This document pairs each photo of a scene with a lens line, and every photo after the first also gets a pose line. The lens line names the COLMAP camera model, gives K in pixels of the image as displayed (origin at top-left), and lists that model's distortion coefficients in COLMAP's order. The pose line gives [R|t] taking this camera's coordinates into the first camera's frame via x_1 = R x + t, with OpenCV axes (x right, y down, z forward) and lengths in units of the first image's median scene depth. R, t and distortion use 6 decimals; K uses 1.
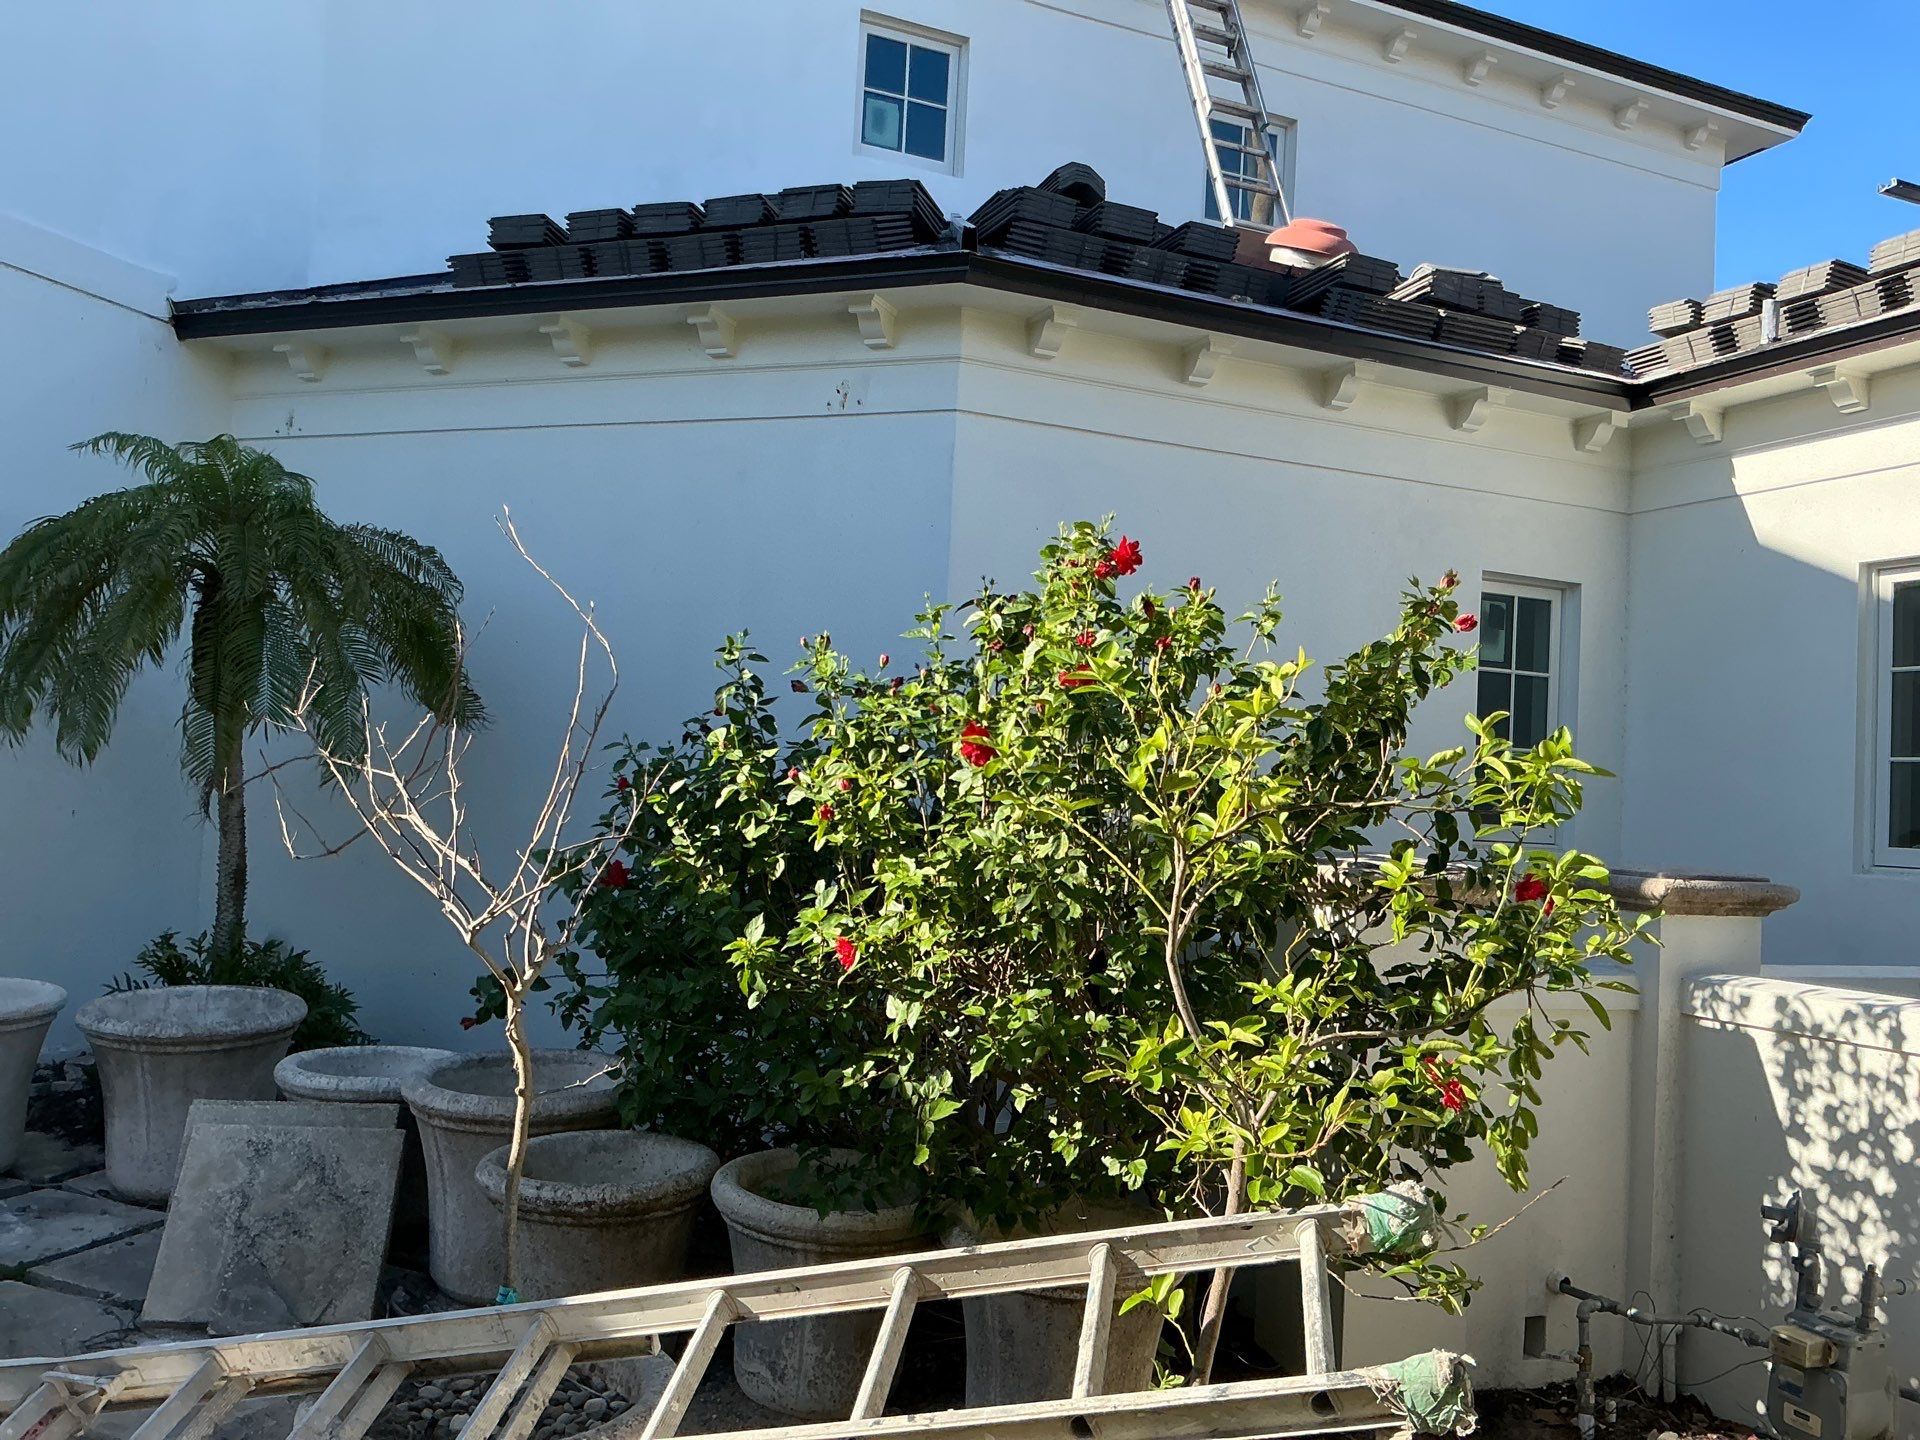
lens RADIAL K [[1496.6, 0, 953.0], [0, 1496.6, 736.6], [0, 0, 1]] dist [0.026636, -0.036174]
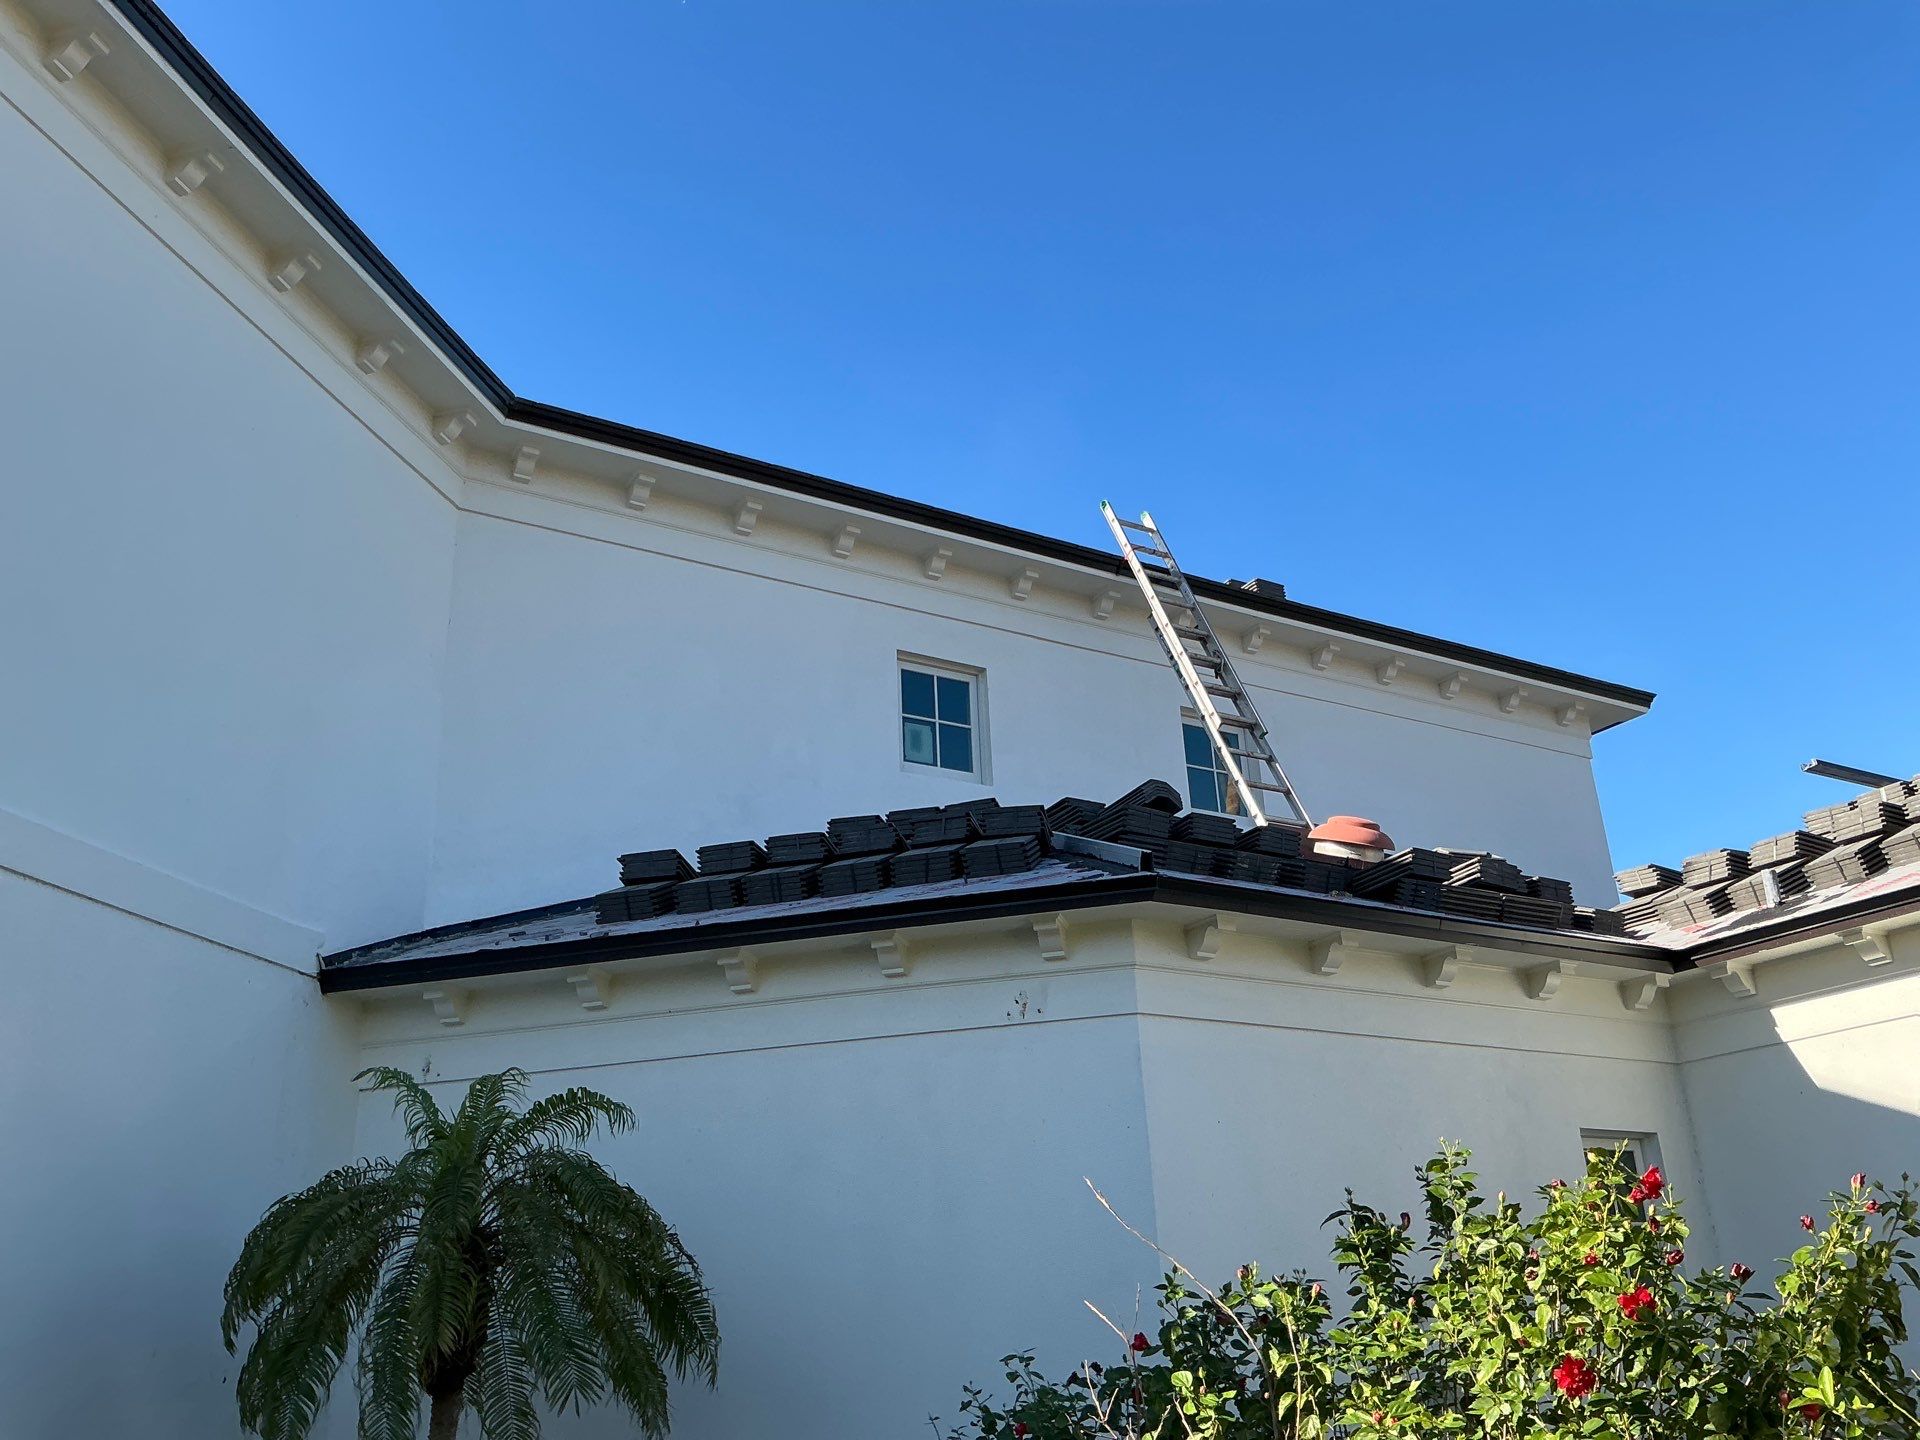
lens RADIAL K [[1622.1, 0, 948.1], [0, 1622.1, 705.7], [0, 0, 1]] dist [0.064386, -0.040679]
pose [[0.985977, -0.036144, 0.162920, -0.253945], [0.093127, 0.929285, -0.357430, -0.015379], [-0.138480, 0.367590, 0.919620, -0.106789]]
